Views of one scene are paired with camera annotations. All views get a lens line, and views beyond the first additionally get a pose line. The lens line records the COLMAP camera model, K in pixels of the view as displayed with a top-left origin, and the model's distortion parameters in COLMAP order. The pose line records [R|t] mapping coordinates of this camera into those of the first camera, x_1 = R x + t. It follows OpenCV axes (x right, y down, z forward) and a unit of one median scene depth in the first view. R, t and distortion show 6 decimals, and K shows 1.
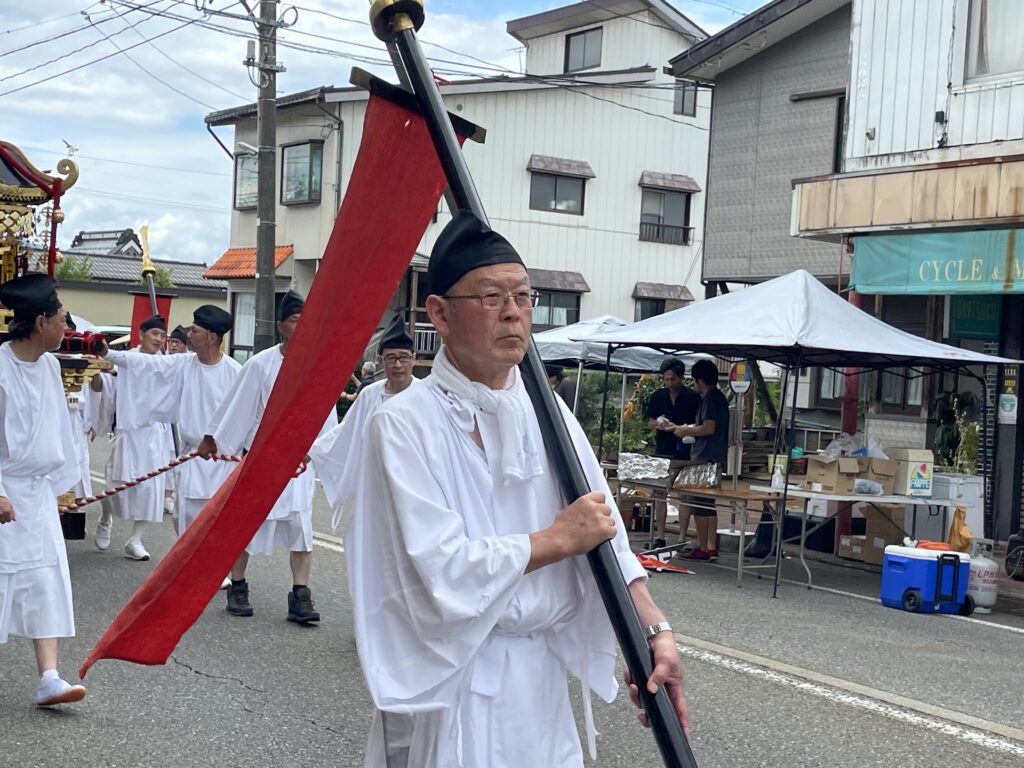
lens RADIAL K [[1528.8, 0, 525.5], [0, 1528.8, 395.2], [0, 0, 1]] dist [0.167930, -0.484479]
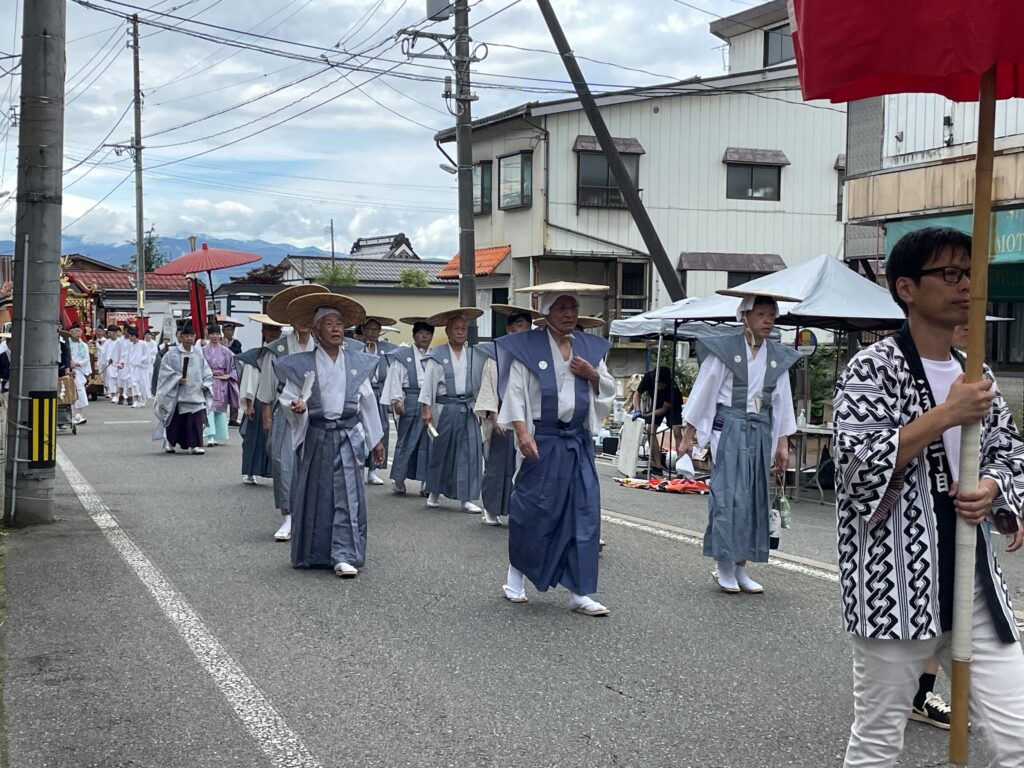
lens RADIAL K [[1526.9, 0, 488.3], [0, 1526.9, 402.4], [0, 0, 1]] dist [0.124196, -0.227518]
pose [[0.978461, -0.034550, -0.203518, 0.057913], [0.037141, 0.999270, 0.008927, 0.006393], [0.203061, -0.016294, 0.979030, -0.099917]]
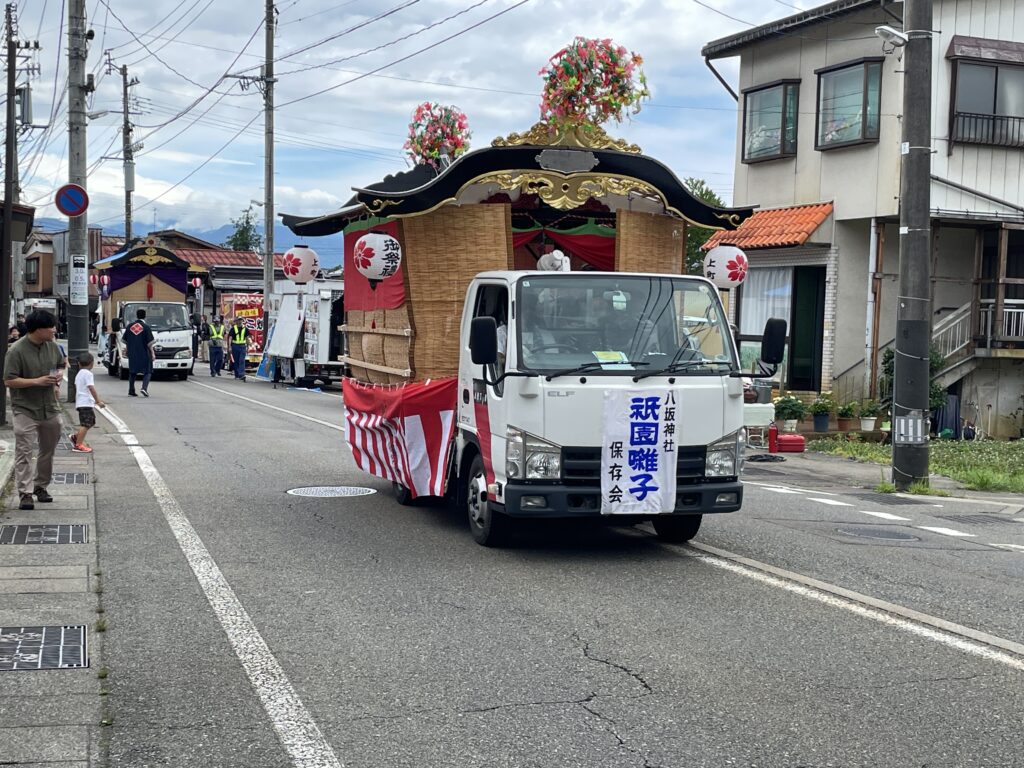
lens RADIAL K [[1526.8, 0, 523.2], [0, 1526.8, 396.4], [0, 0, 1]] dist [0.140475, -0.320661]
pose [[0.972857, -0.012259, -0.231083, -0.131495], [0.014767, 0.999849, 0.009127, -0.011217], [0.230936, -0.012291, 0.972891, 0.233923]]
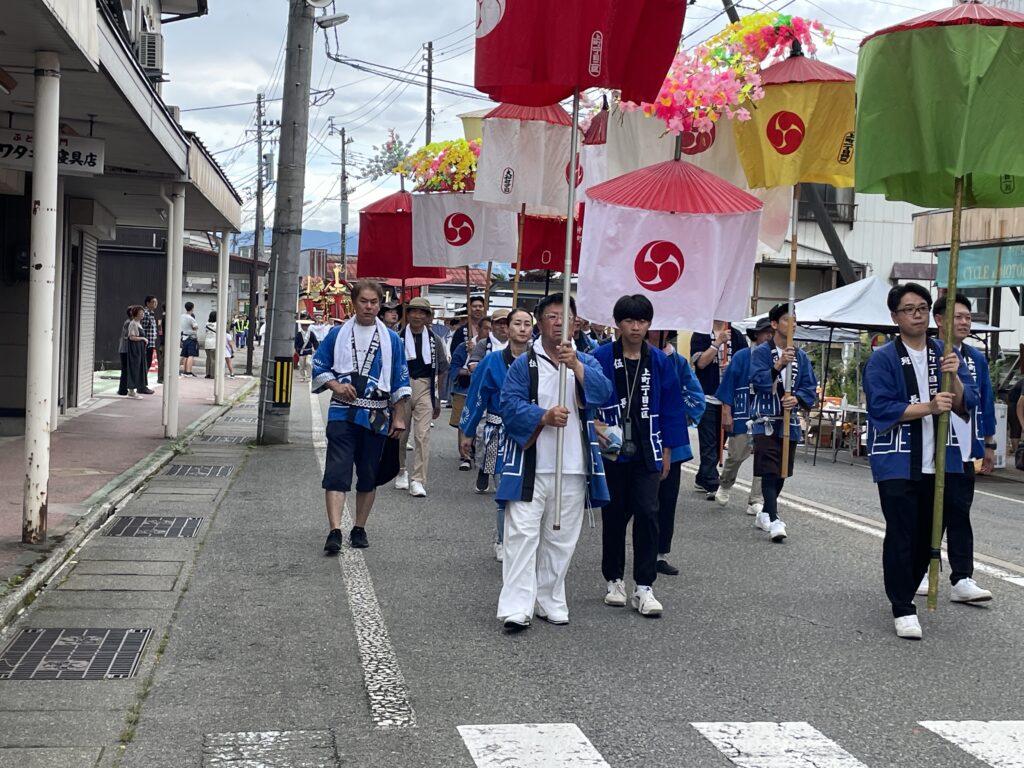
lens RADIAL K [[1529.2, 0, 512.0], [0, 1529.2, 384.0], [0, 0, 1]] dist [0.084153, 0.098601]
pose [[0.925892, -0.001570, -0.377785, 0.157351], [0.000057, 0.999992, -0.004015, 0.014408], [0.377789, 0.003695, 0.925884, -0.233699]]
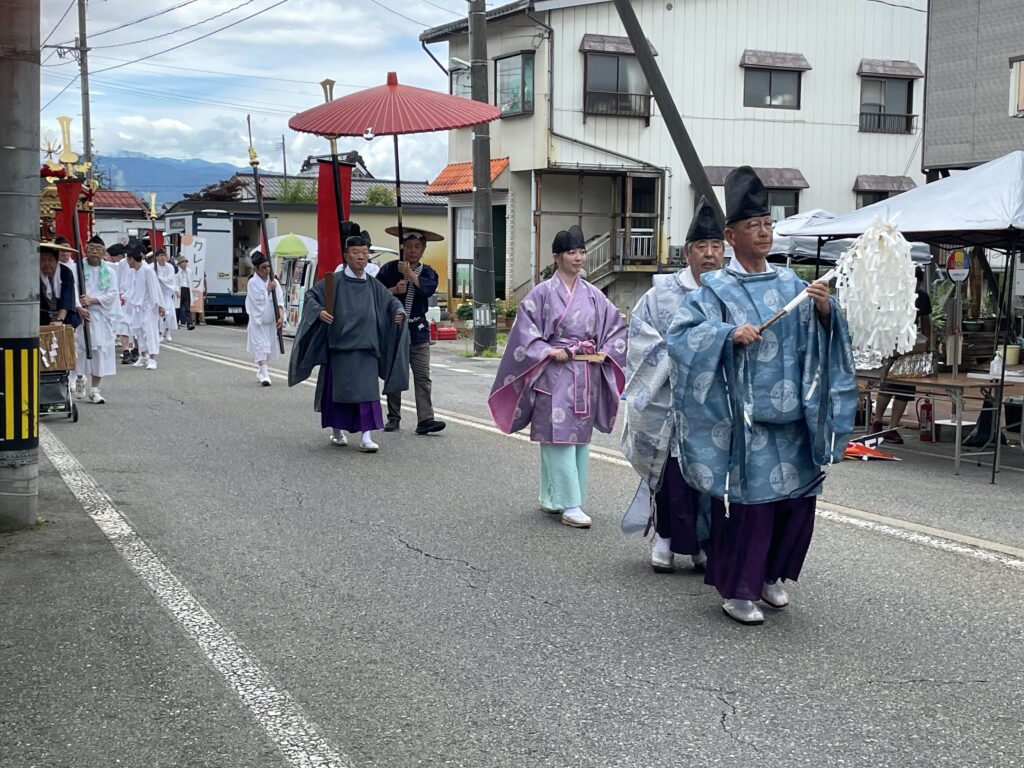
lens RADIAL K [[1526.5, 0, 525.8], [0, 1526.5, 403.8], [0, 0, 1]] dist [0.139967, -0.313654]
pose [[0.988761, -0.030024, -0.146457, 0.003280], [0.039569, 0.997248, 0.062702, 0.001636], [0.144172, -0.067792, 0.987228, -0.008771]]
